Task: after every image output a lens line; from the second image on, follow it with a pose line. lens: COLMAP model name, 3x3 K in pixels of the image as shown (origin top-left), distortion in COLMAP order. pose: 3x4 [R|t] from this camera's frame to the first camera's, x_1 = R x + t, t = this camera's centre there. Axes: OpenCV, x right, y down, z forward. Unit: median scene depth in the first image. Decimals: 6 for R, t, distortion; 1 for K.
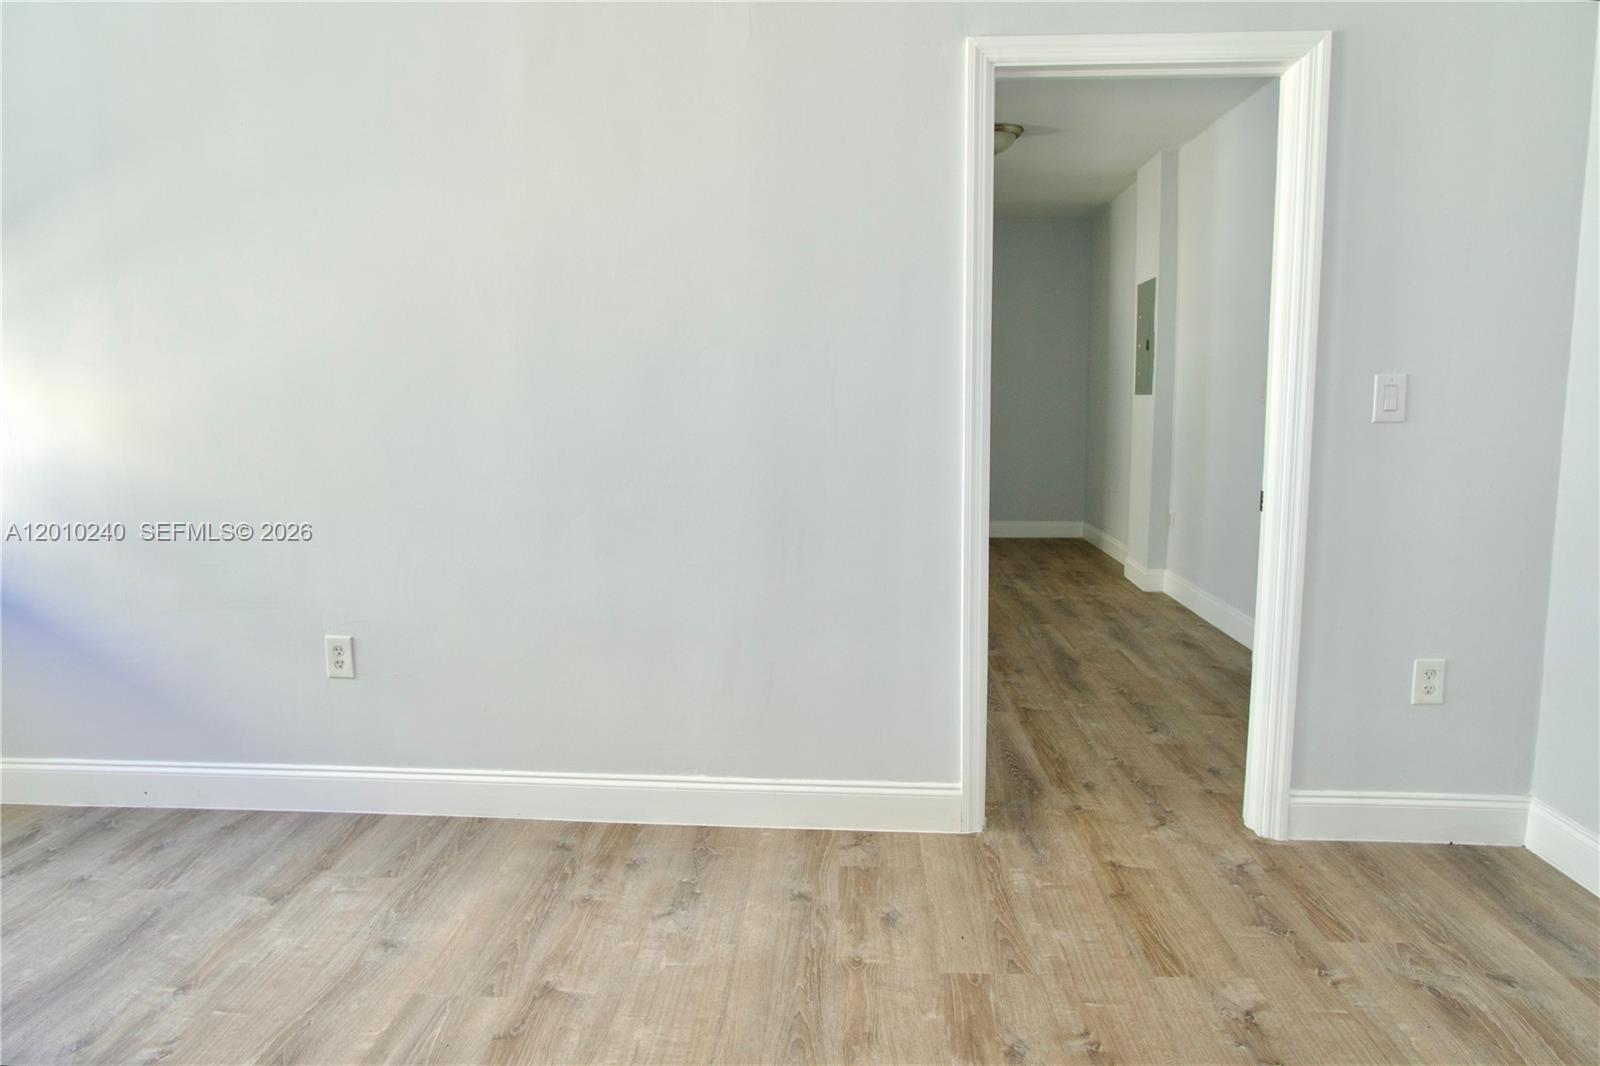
lens RADIAL K [[918.8, 0, 804.8], [0, 918.8, 526.0], [0, 0, 1]] dist [-0.031901, 0.005775]
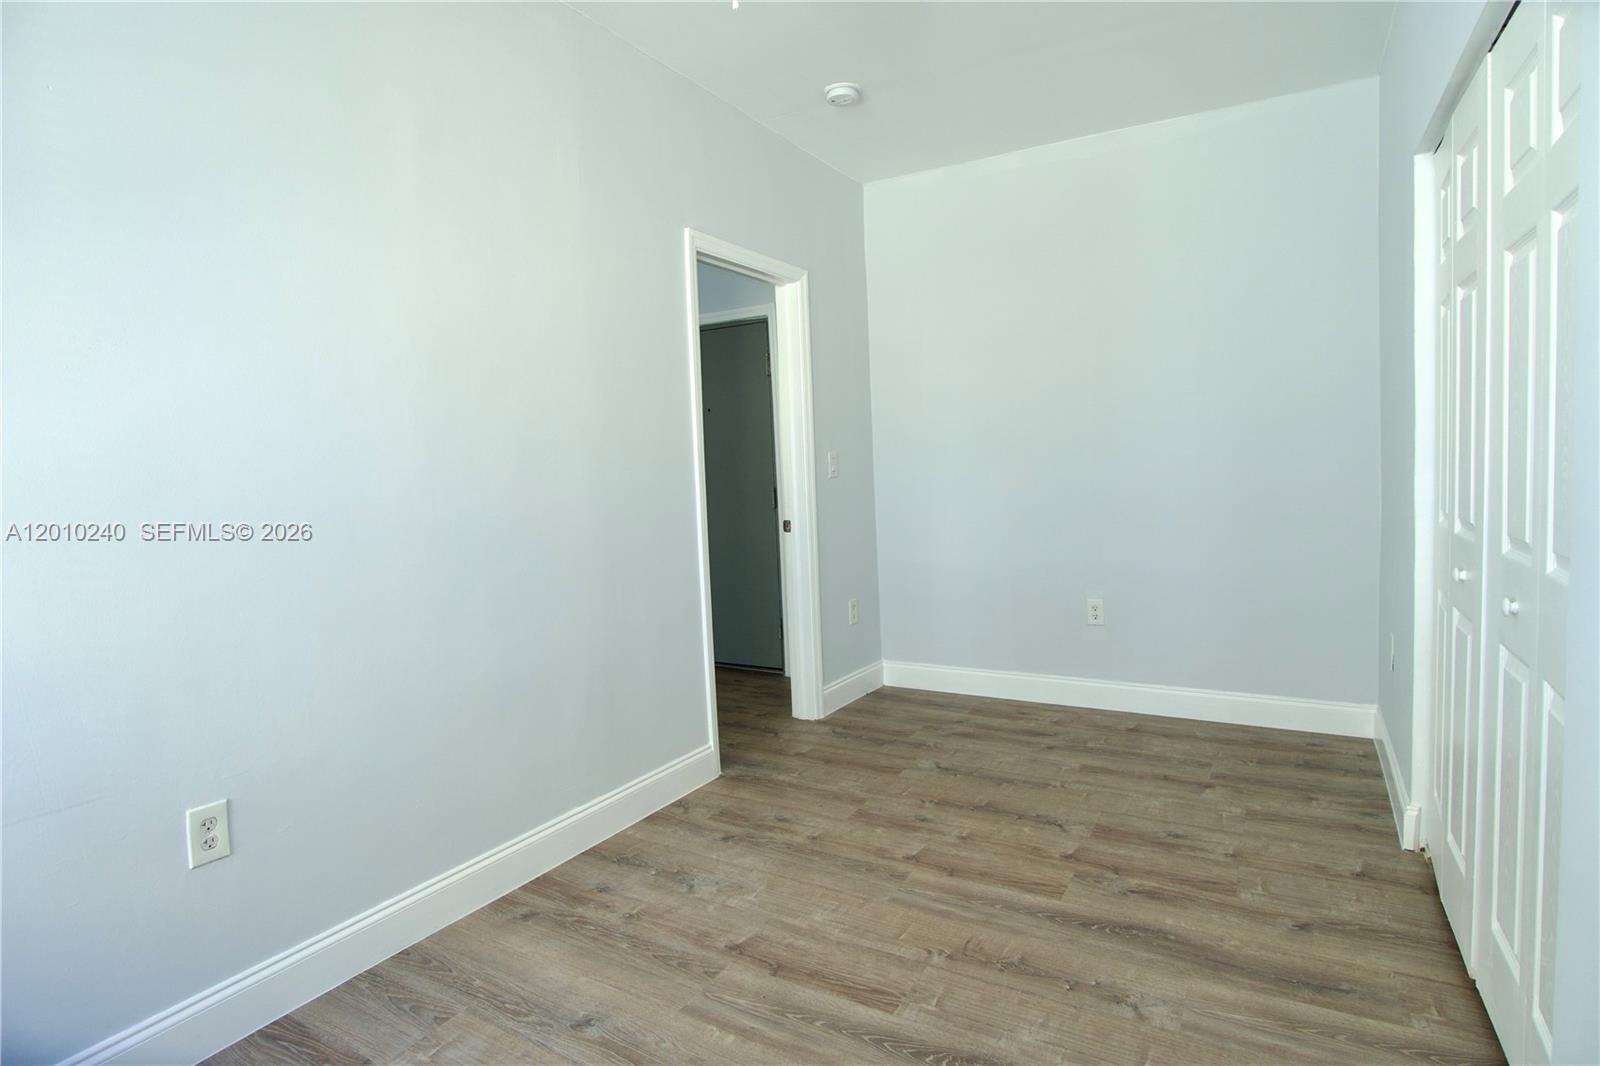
lens RADIAL K [[854.4, 0, 803.5], [0, 854.4, 527.1], [0, 0, 1]] dist [-0.036311, 0.010617]
pose [[0.444314, -0.076728, 0.892580, -1.004242], [0.156333, 0.987679, 0.007082, -0.034404], [-0.882125, 0.136393, 0.450834, 0.271312]]
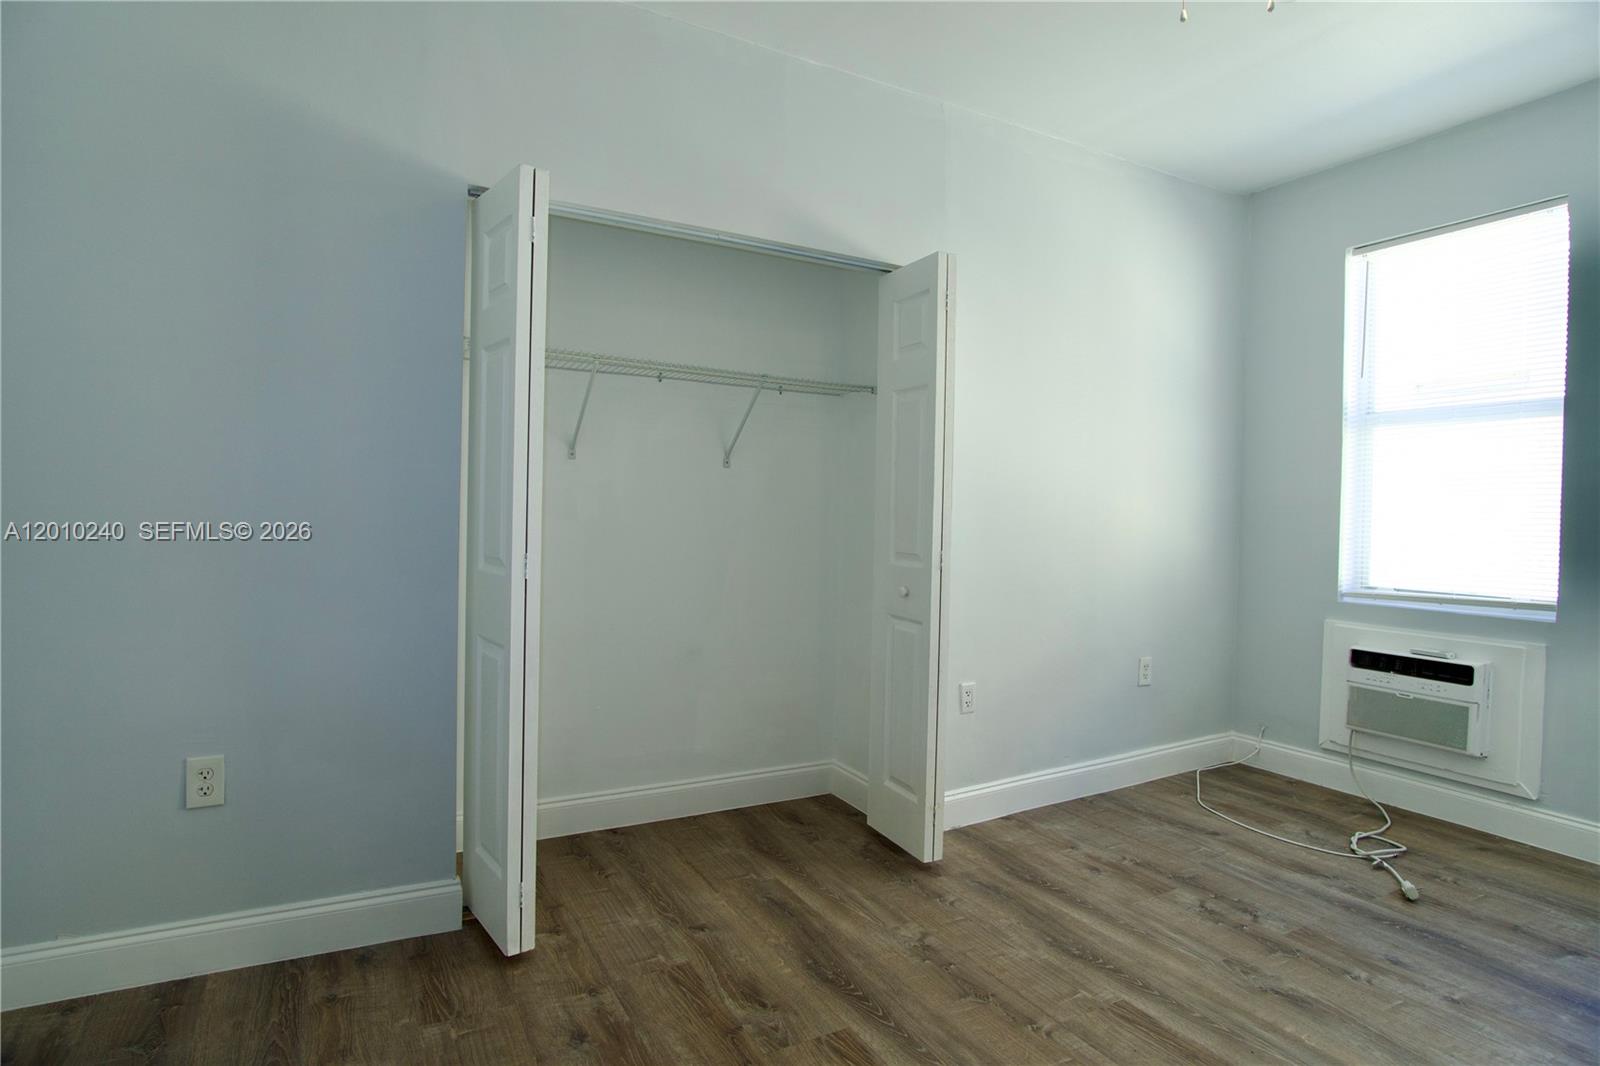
lens RADIAL K [[854.4, 0, 797.7], [0, 854.4, 527.3], [0, 0, 1]] dist [-0.036311, 0.010617]
pose [[-0.850275, 0.000092, -0.526338, 0.503098], [-0.088647, 0.985690, 0.143377, -0.144741], [0.518819, 0.168569, -0.838100, 1.120257]]
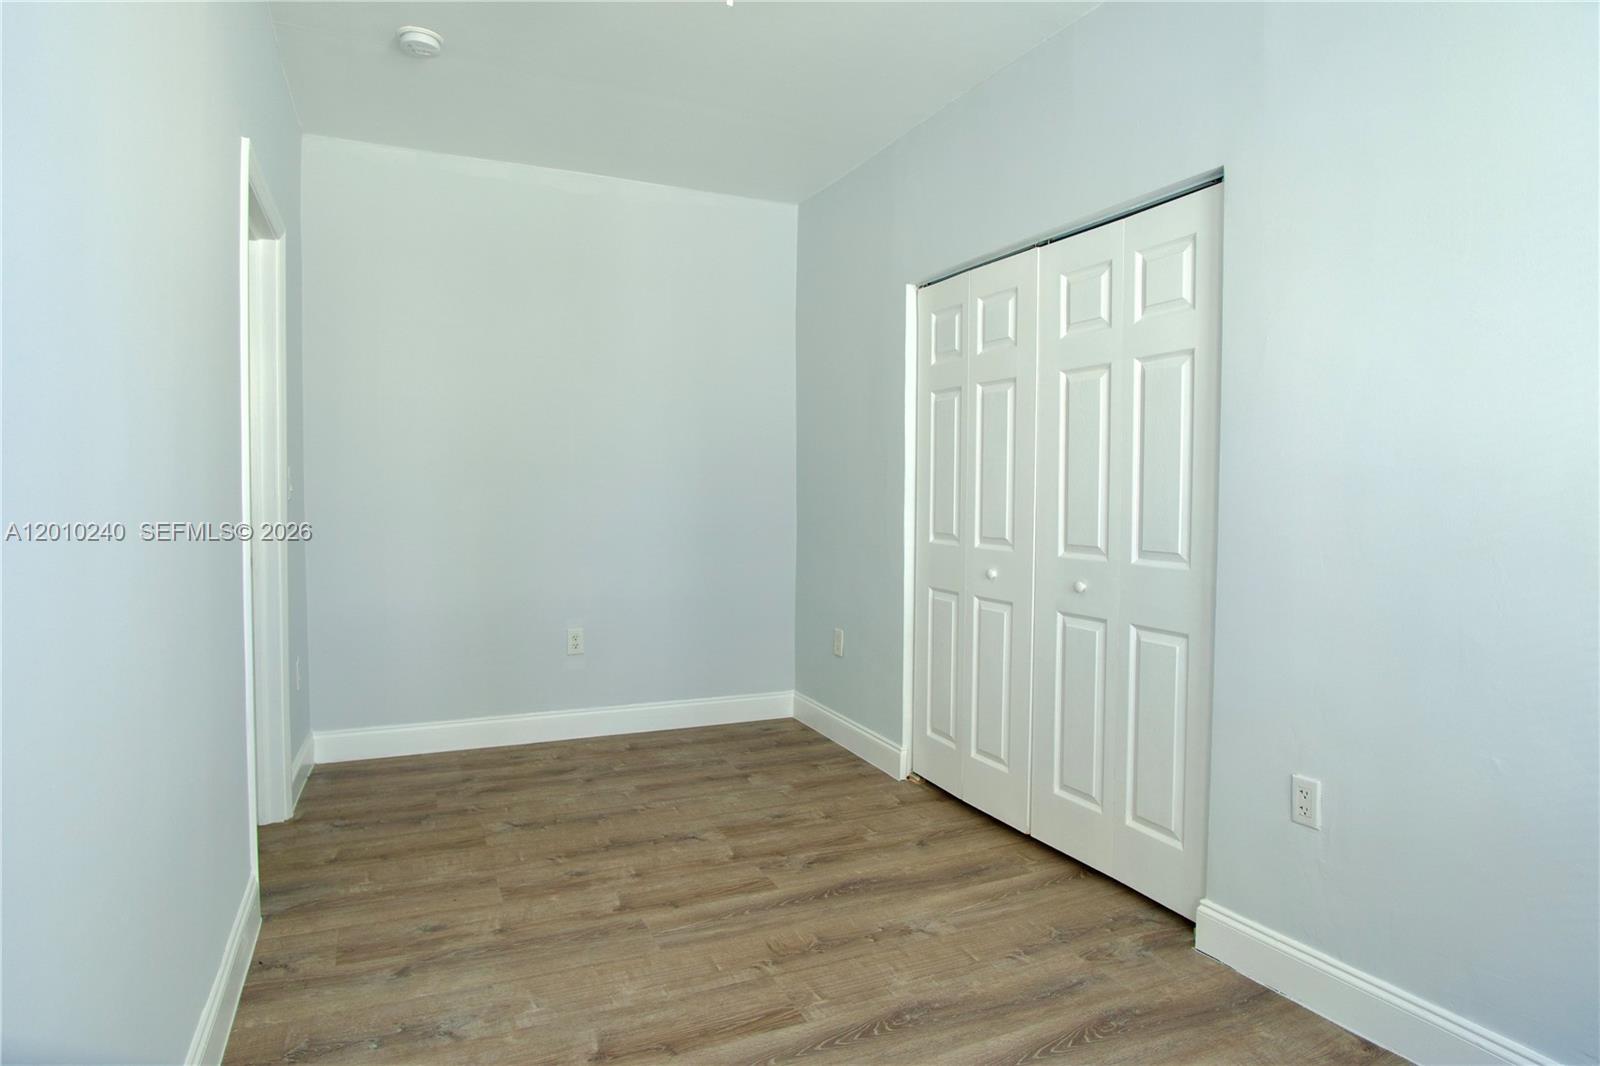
lens RADIAL K [[896.9, 0, 807.4], [0, 896.9, 525.5], [0, 0, 1]] dist [-0.027837, -0.000282]
pose [[-0.476823, -0.034683, 0.878315, -1.027755], [0.113761, 0.988383, 0.100789, -0.123648], [-0.871606, 0.147977, -0.467338, 0.969659]]
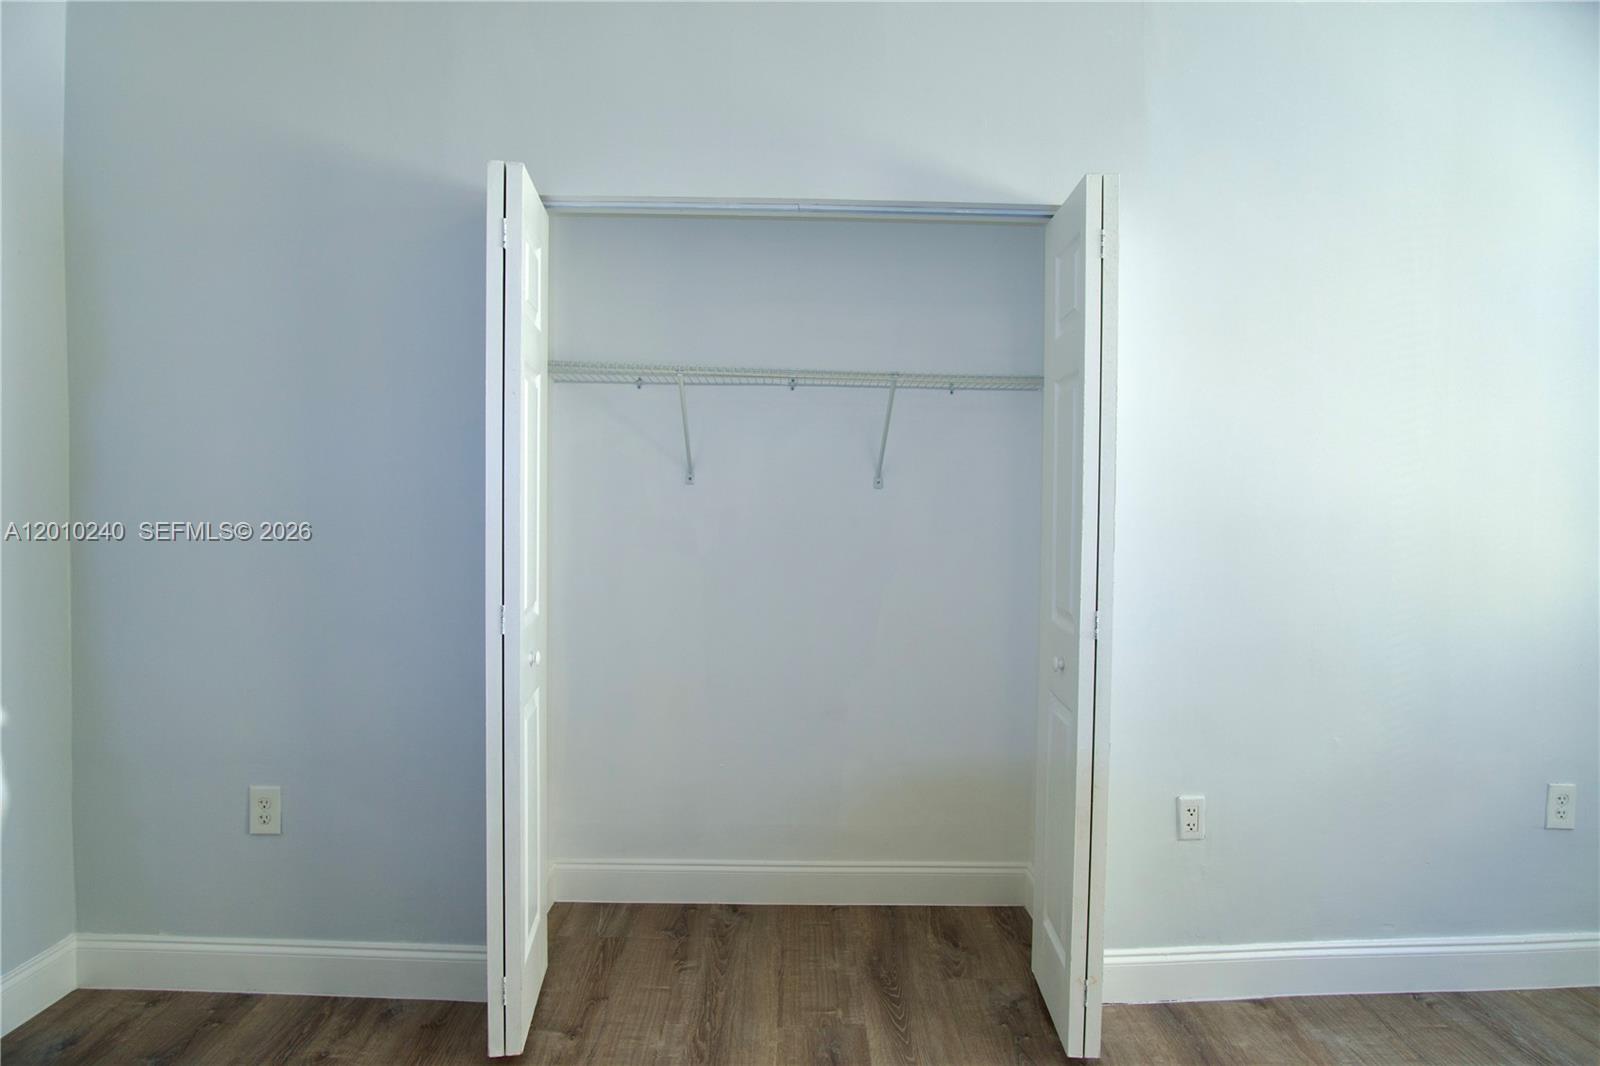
lens RADIAL K [[854.4, 0, 796.5], [0, 854.4, 527.6], [0, 0, 1]] dist [-0.036311, 0.010617]
pose [[-0.997806, -0.003714, -0.066104, 0.035287], [-0.014785, 0.985711, 0.167796, -0.170206], [0.064536, 0.168406, -0.983603, 0.994116]]
